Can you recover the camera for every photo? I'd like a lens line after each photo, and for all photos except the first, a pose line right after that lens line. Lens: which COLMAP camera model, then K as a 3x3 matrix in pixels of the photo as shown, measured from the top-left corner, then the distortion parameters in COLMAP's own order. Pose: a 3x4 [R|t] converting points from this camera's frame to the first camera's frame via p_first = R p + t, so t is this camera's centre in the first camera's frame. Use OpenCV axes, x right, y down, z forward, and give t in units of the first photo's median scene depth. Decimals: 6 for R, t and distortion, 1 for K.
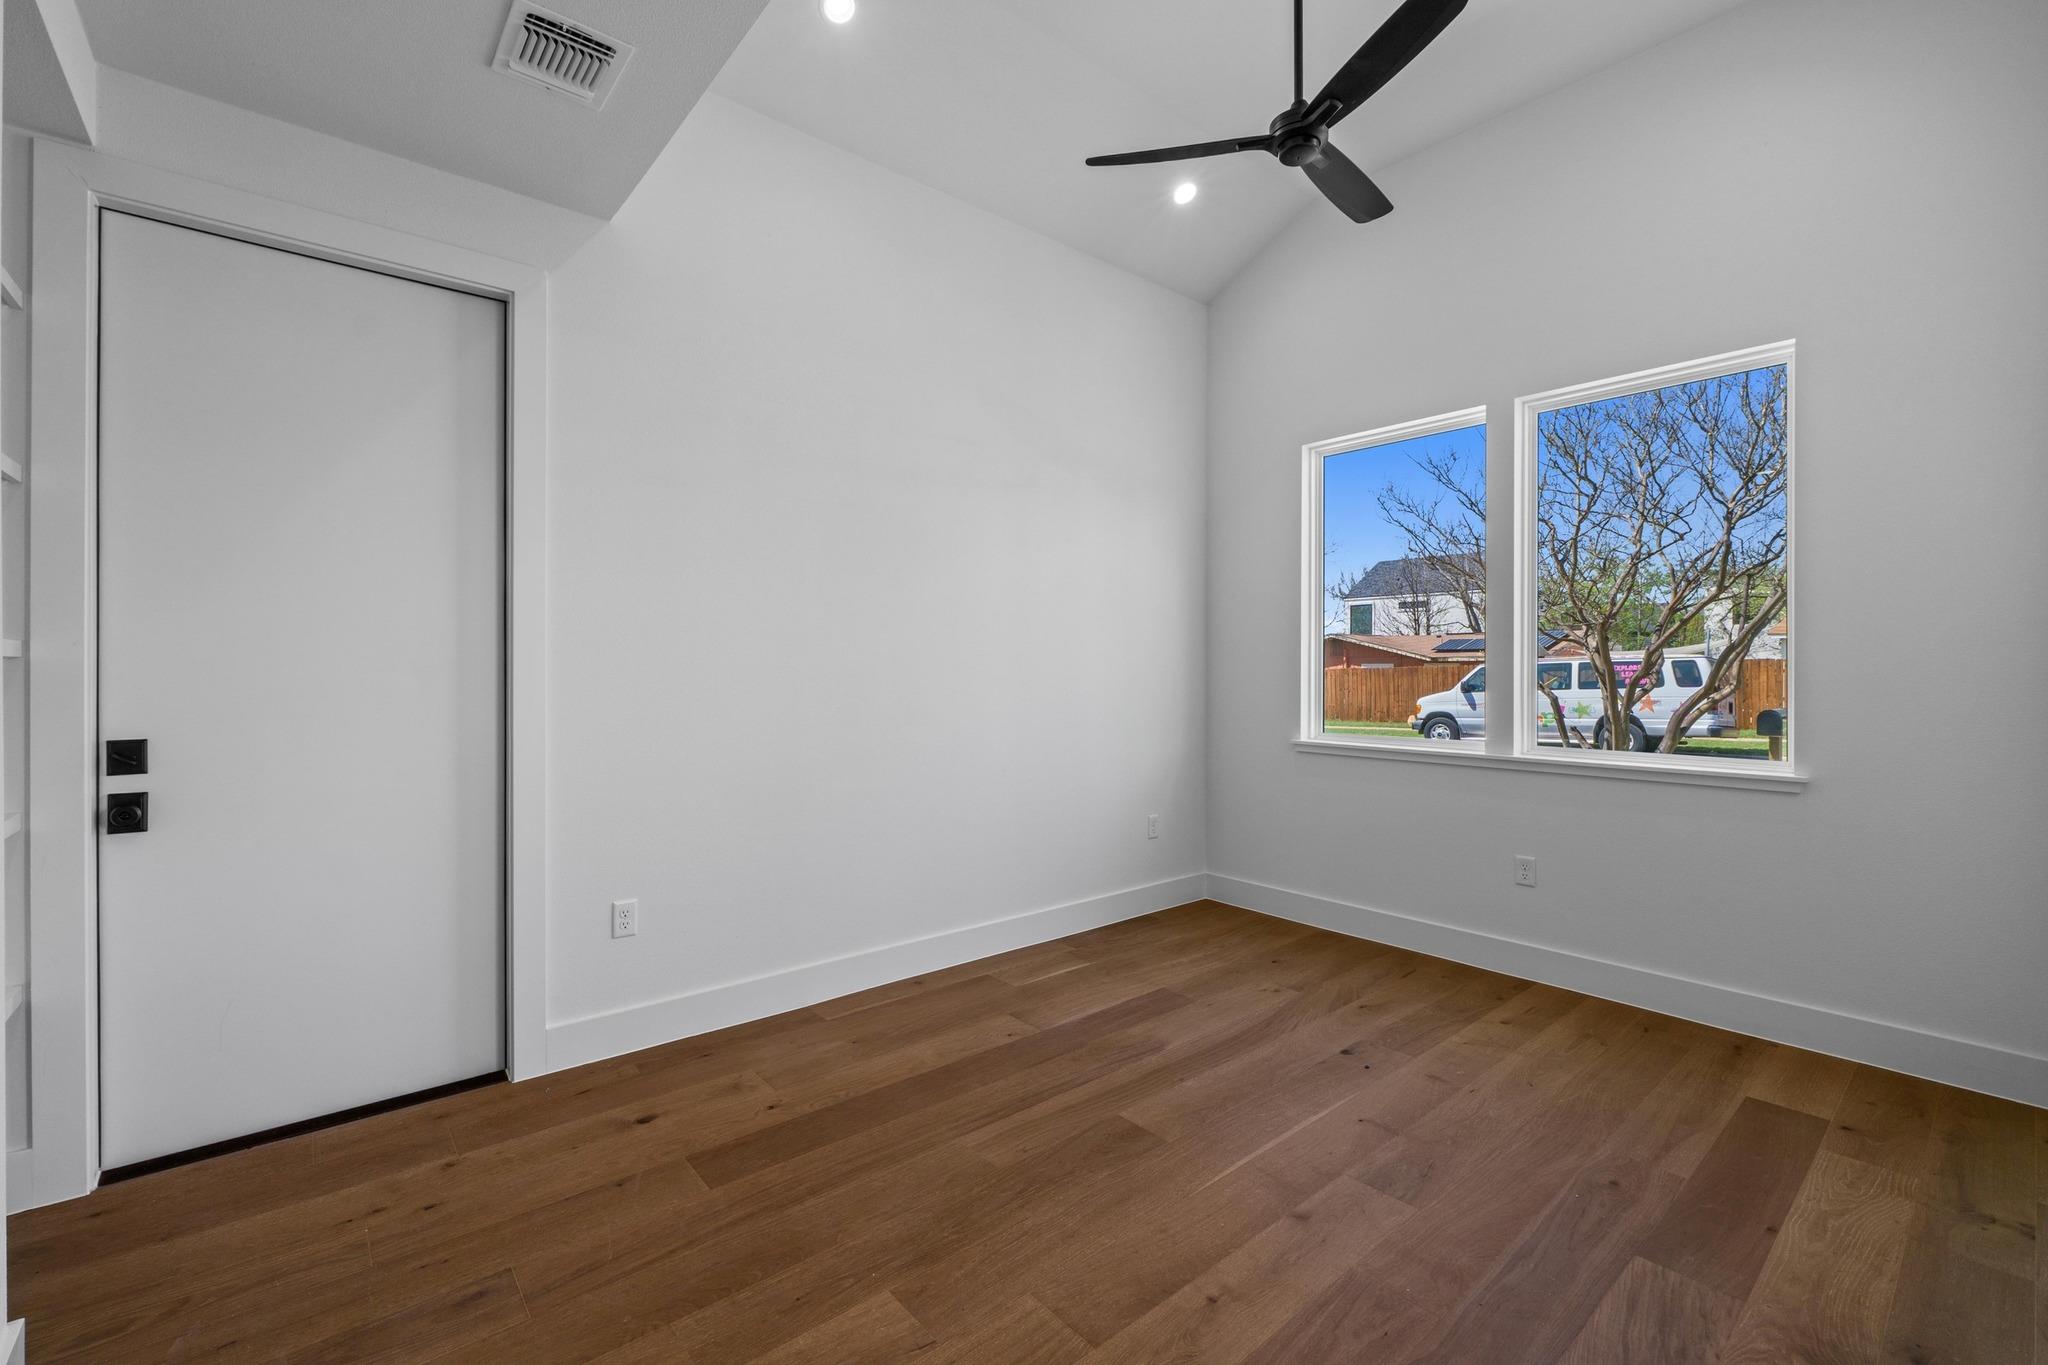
lens RADIAL K [[874.8, 0, 1019.5], [0, 874.8, 666.8], [0, 0, 1]] dist [-0.005970, 0.000393]
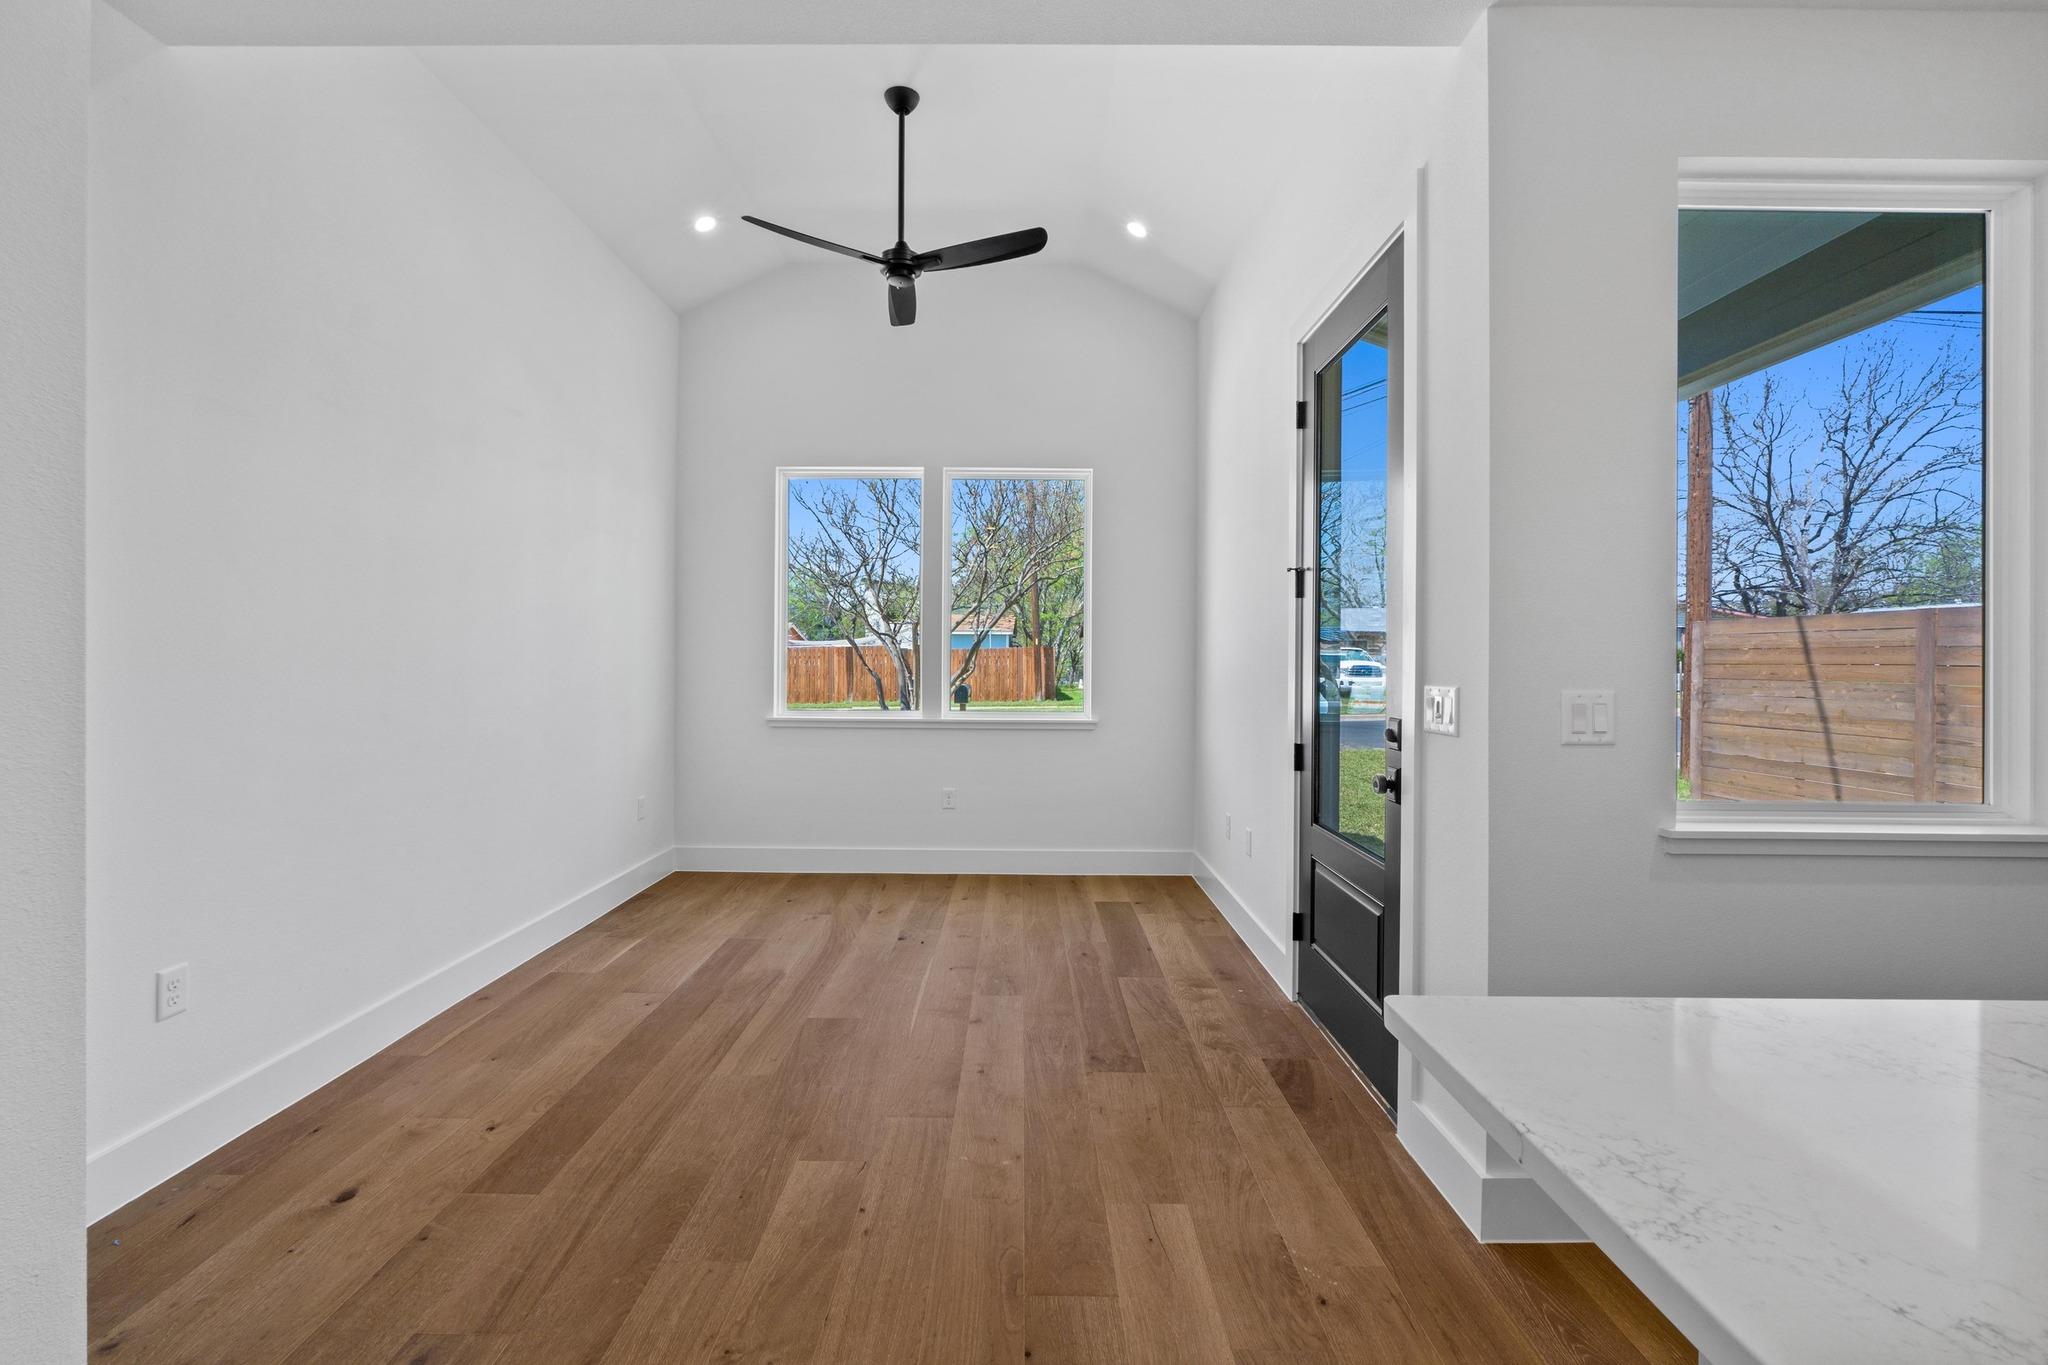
lens RADIAL K [[874.8, 0, 1018.4], [0, 874.8, 650.5], [0, 0, 1]] dist [-0.005970, 0.000393]
pose [[0.646775, 0.009426, 0.762623, -0.677124], [-0.005758, 0.999955, -0.007476, 0.000544], [-0.762659, 0.000444, 0.646800, -0.028482]]
